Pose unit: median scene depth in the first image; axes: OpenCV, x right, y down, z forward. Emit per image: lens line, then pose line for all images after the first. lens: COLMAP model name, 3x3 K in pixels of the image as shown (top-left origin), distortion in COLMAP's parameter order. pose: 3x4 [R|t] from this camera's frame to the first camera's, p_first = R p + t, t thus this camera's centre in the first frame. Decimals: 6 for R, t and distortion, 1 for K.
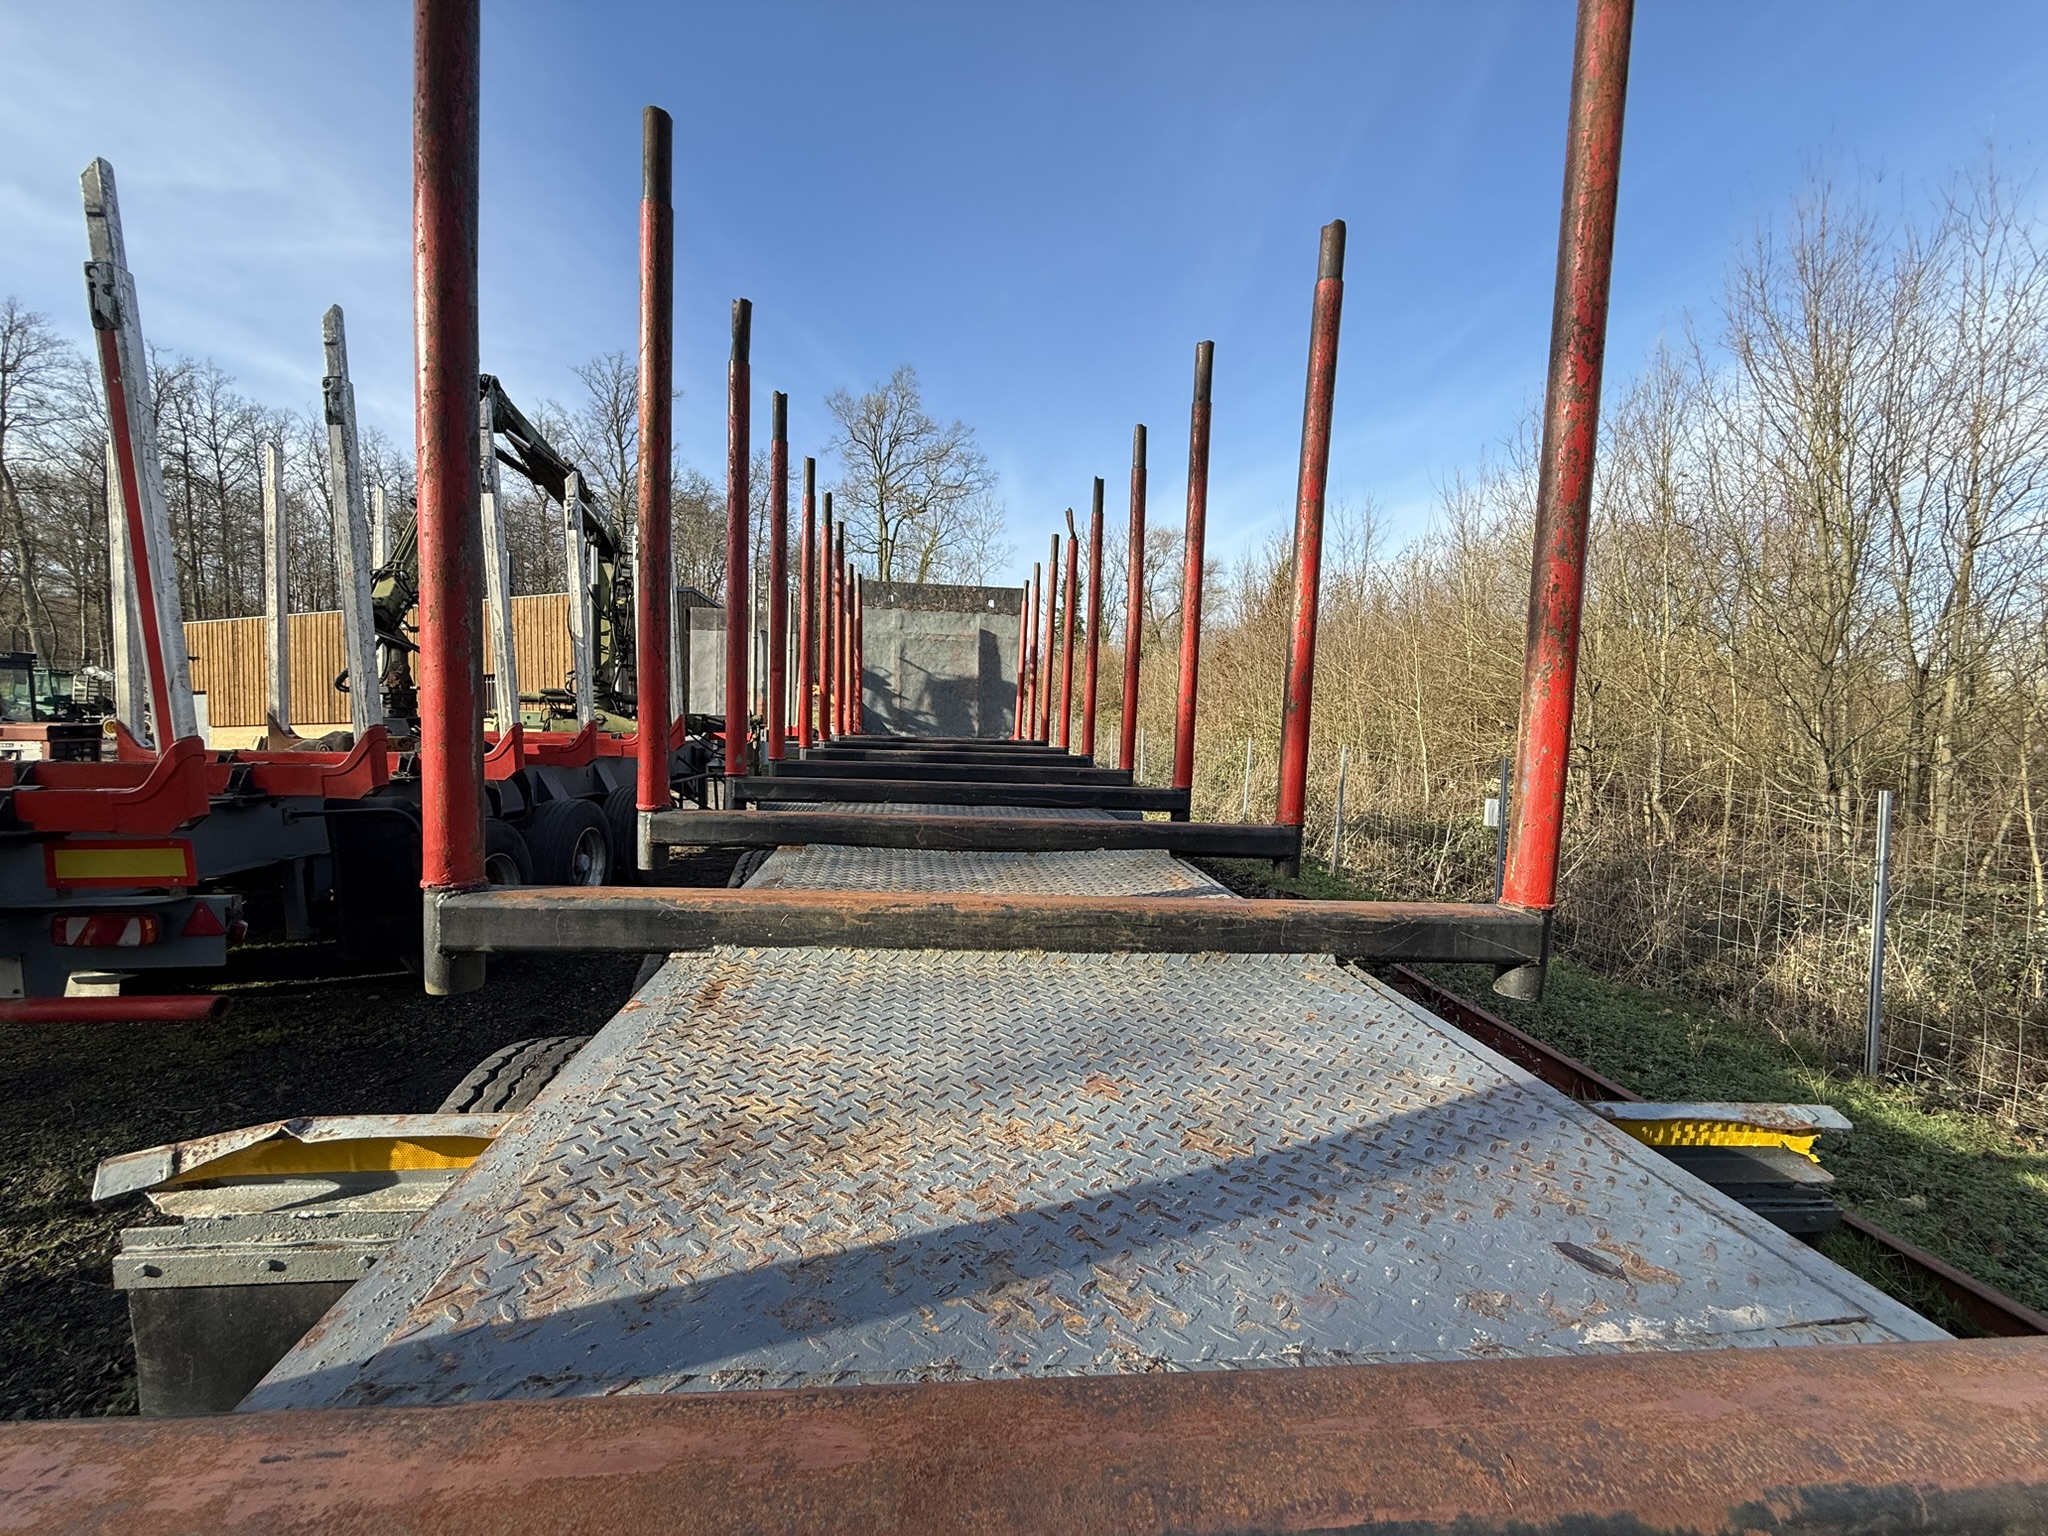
lens RADIAL K [[807.5, 0, 1014.7], [0, 807.5, 772.2], [0, 0, 1]] dist [-0.002699, -0.000075]
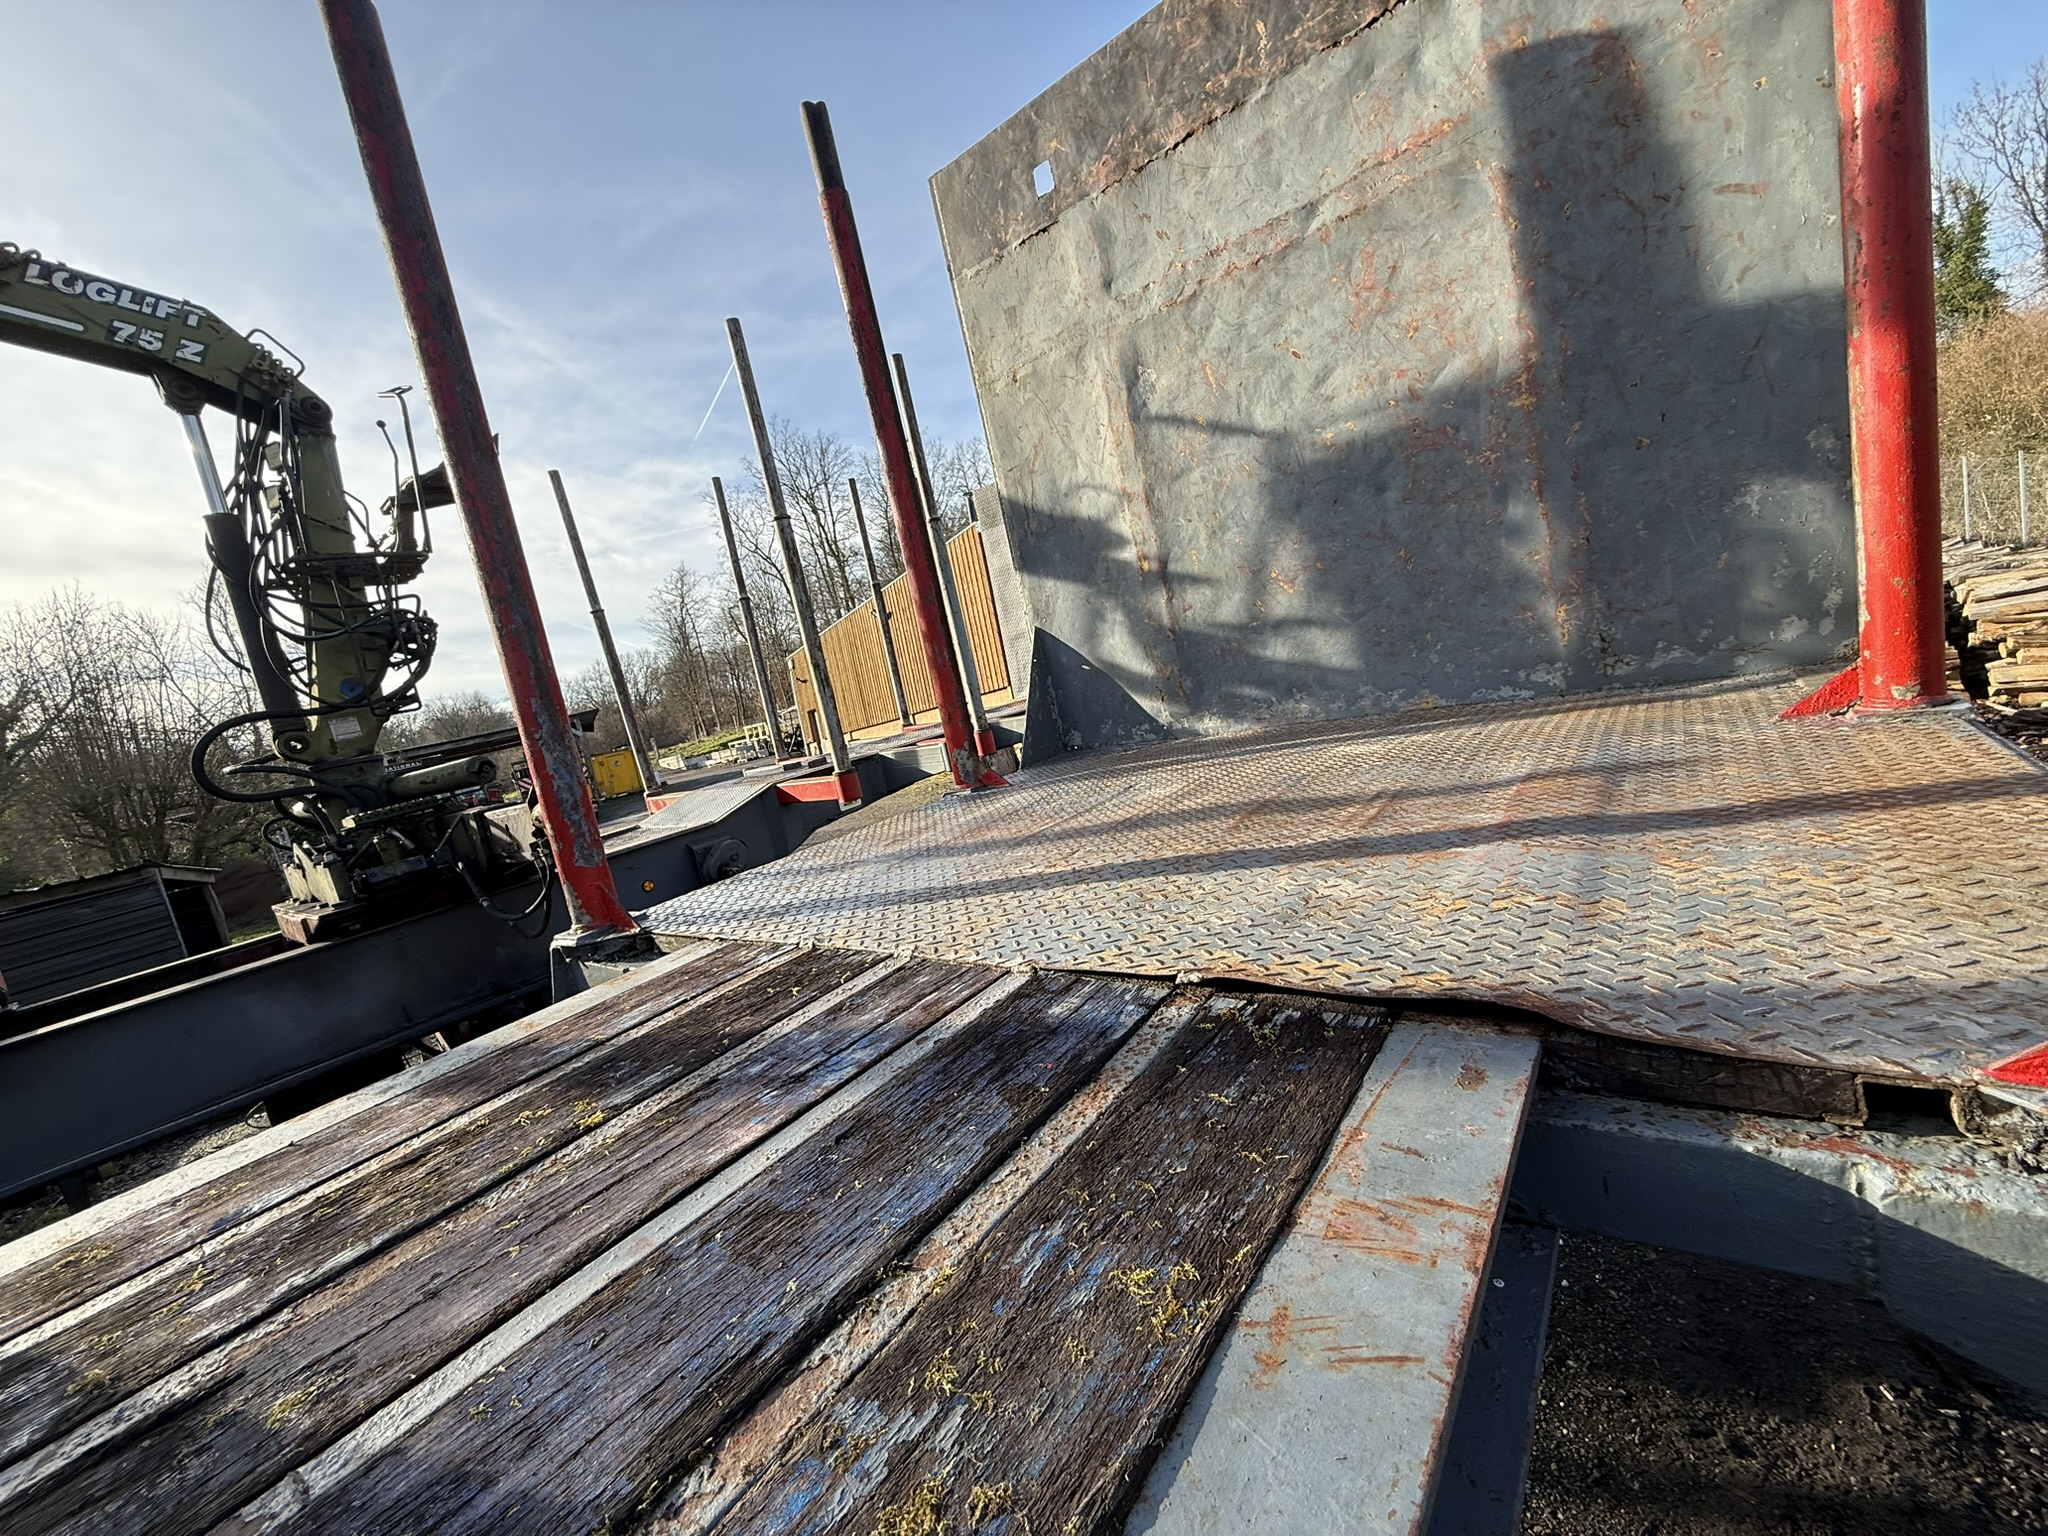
lens RADIAL K [[807.5, 0, 1020.6], [0, 807.5, 768.8], [0, 0, 1]] dist [-0.002699, -0.000075]
pose [[0.683124, -0.080315, -0.725873, 0.000140], [0.174700, 0.983048, 0.055641, -0.012634], [0.709099, -0.164819, 0.685575, 0.171477]]
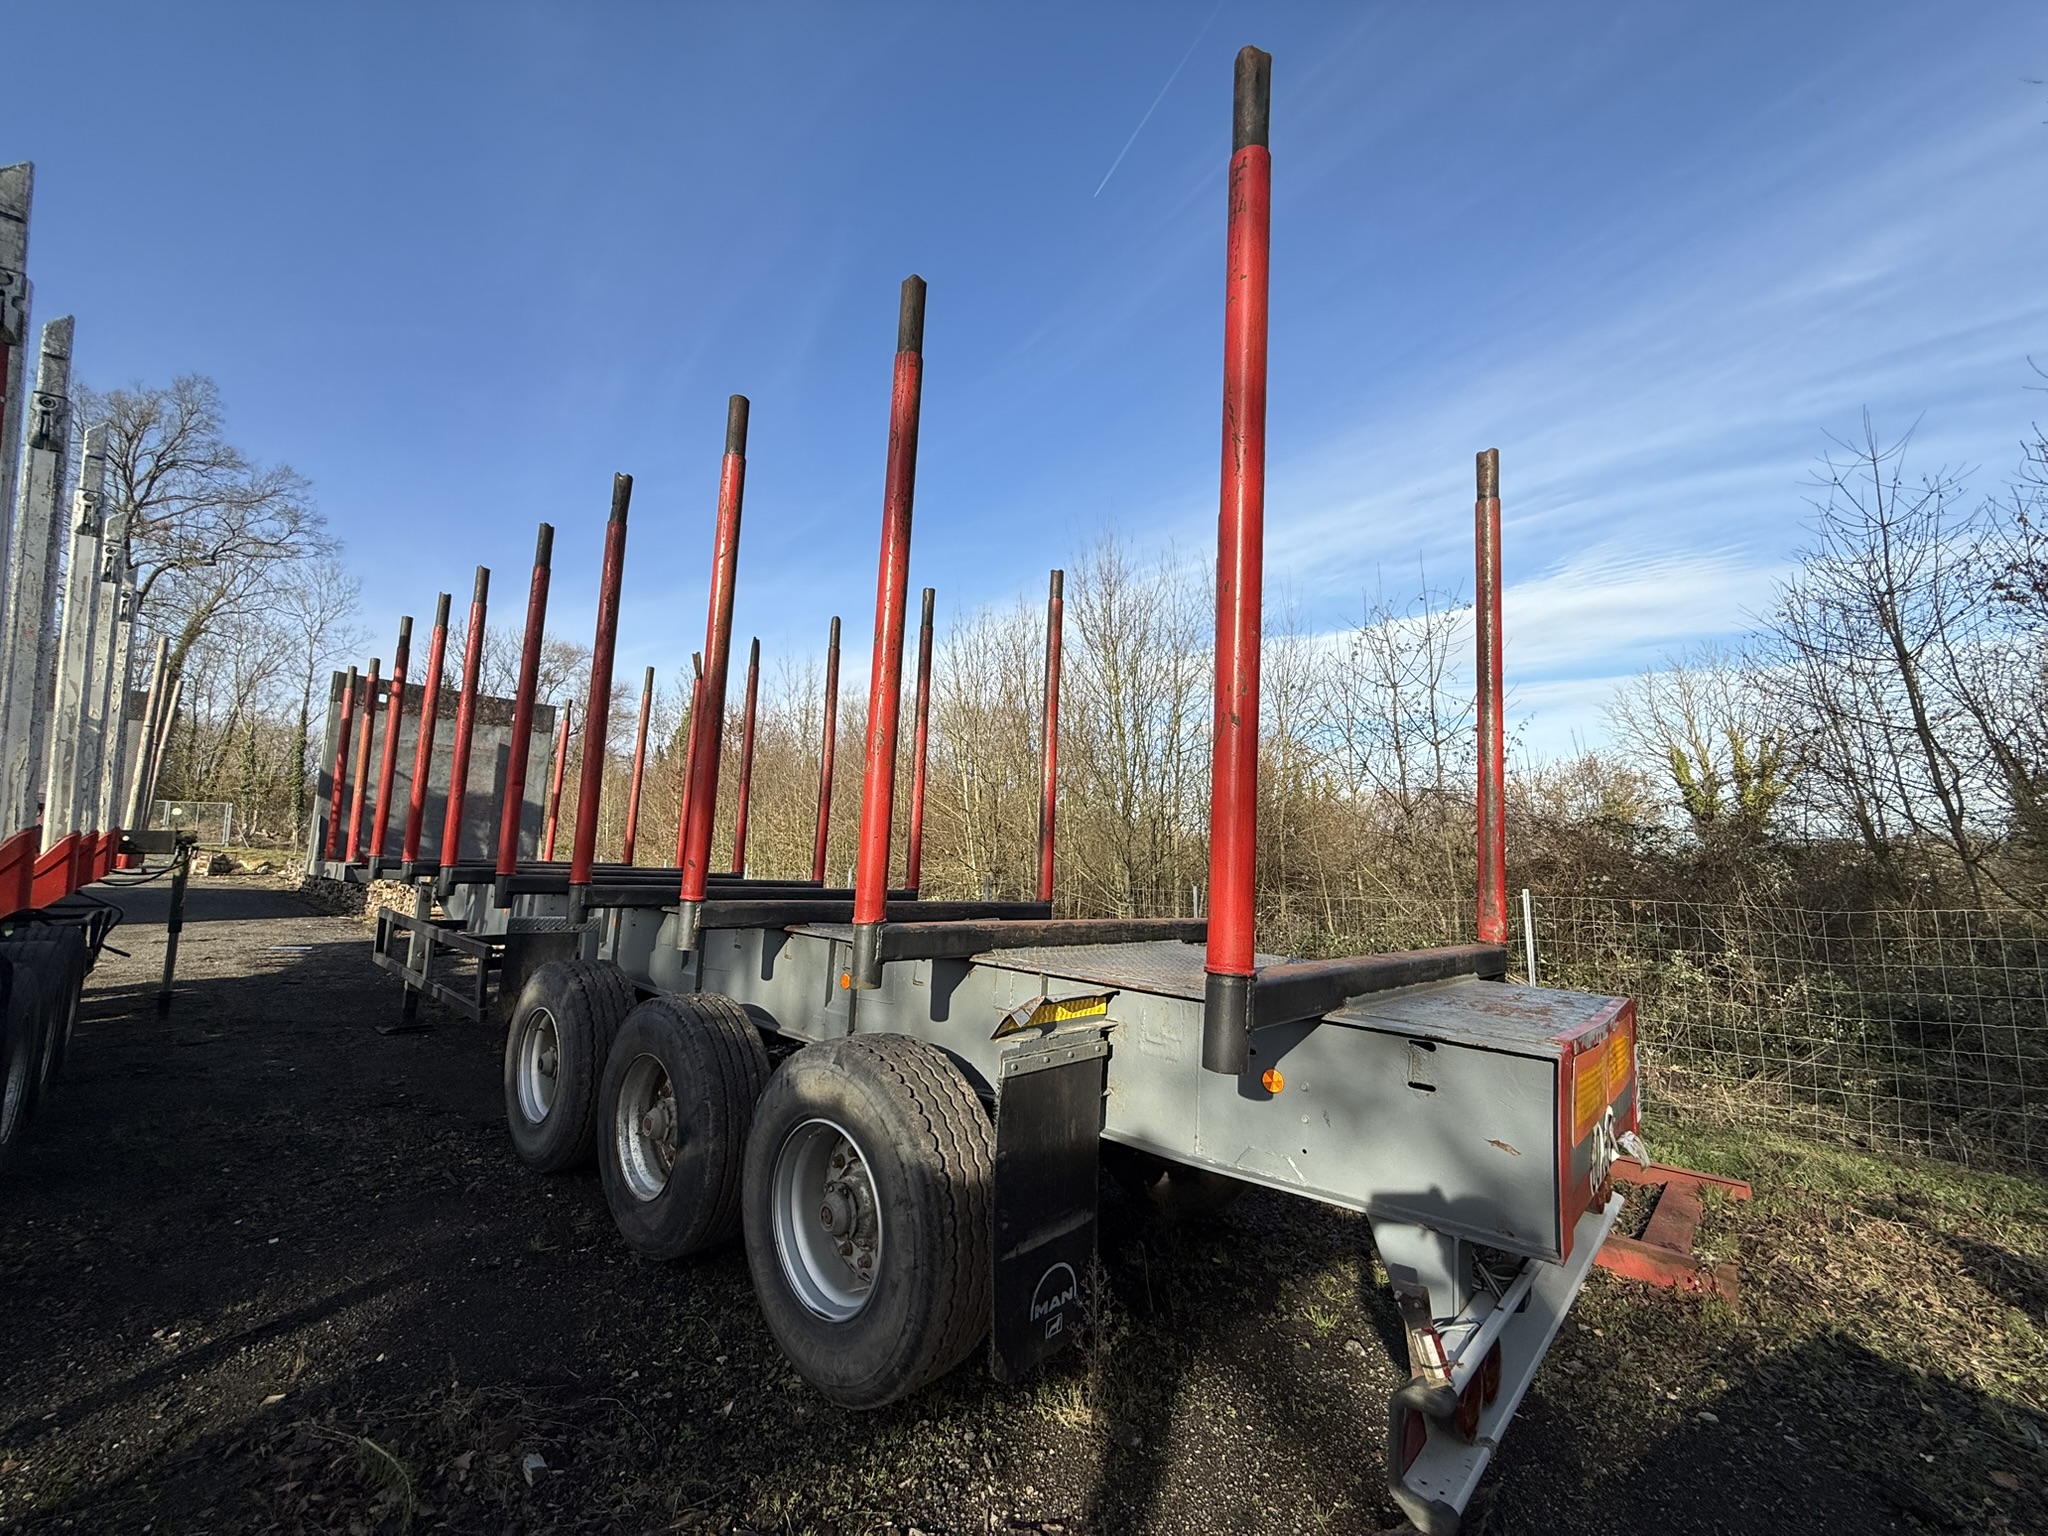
lens RADIAL K [[807.5, 0, 1017.5], [0, 807.5, 791.1], [0, 0, 1]] dist [-0.002699, -0.000075]
pose [[0.749237, 0.054300, 0.660072, -0.043846], [0.038301, 0.991413, -0.125032, 0.002651], [-0.661193, 0.118961, 0.740724, -0.011561]]
